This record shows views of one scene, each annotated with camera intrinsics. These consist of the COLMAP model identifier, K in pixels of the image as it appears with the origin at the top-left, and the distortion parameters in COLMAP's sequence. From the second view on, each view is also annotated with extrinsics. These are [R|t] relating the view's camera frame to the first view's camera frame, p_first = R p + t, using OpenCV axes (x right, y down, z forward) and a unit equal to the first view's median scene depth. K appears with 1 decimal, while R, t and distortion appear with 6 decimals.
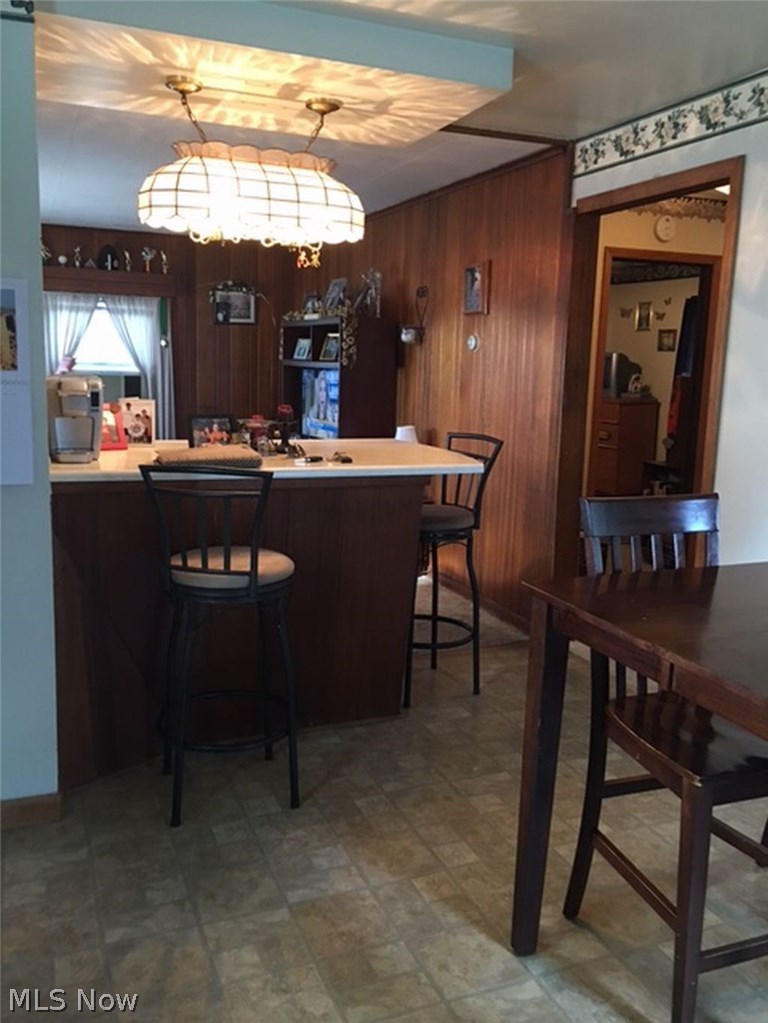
lens RADIAL K [[885.7, 0, 384.0], [0, 885.7, 511.5], [0, 0, 1]] dist [0.009471, 0.002995]
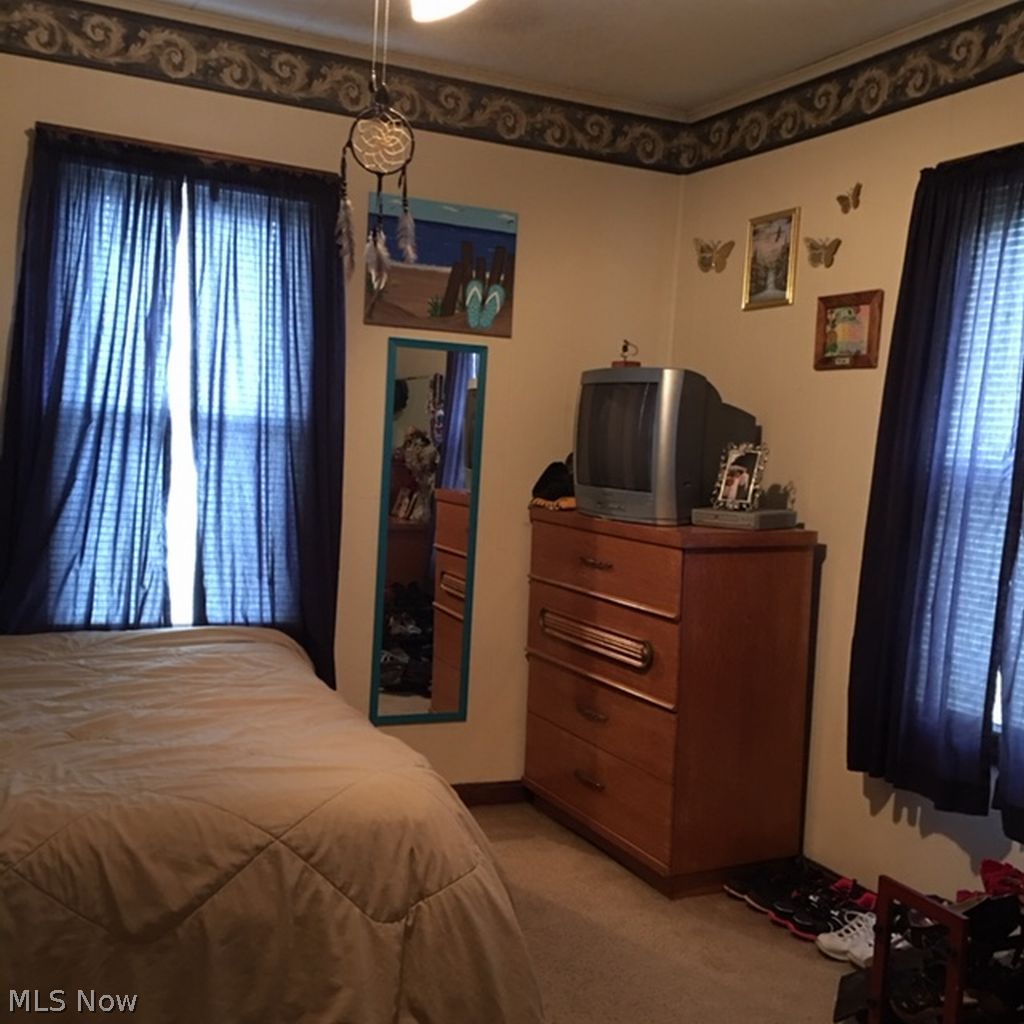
lens RADIAL K [[1197.0, 0, 512.0], [0, 1197.0, 512.0], [0, 0, 1]] dist [0.004148, 0.017139]
pose [[0.997158, 0.031001, 0.068665, 0.183595], [-0.023122, 0.993359, -0.112709, -0.087753], [-0.071703, 0.110801, 0.991253, 0.622118]]
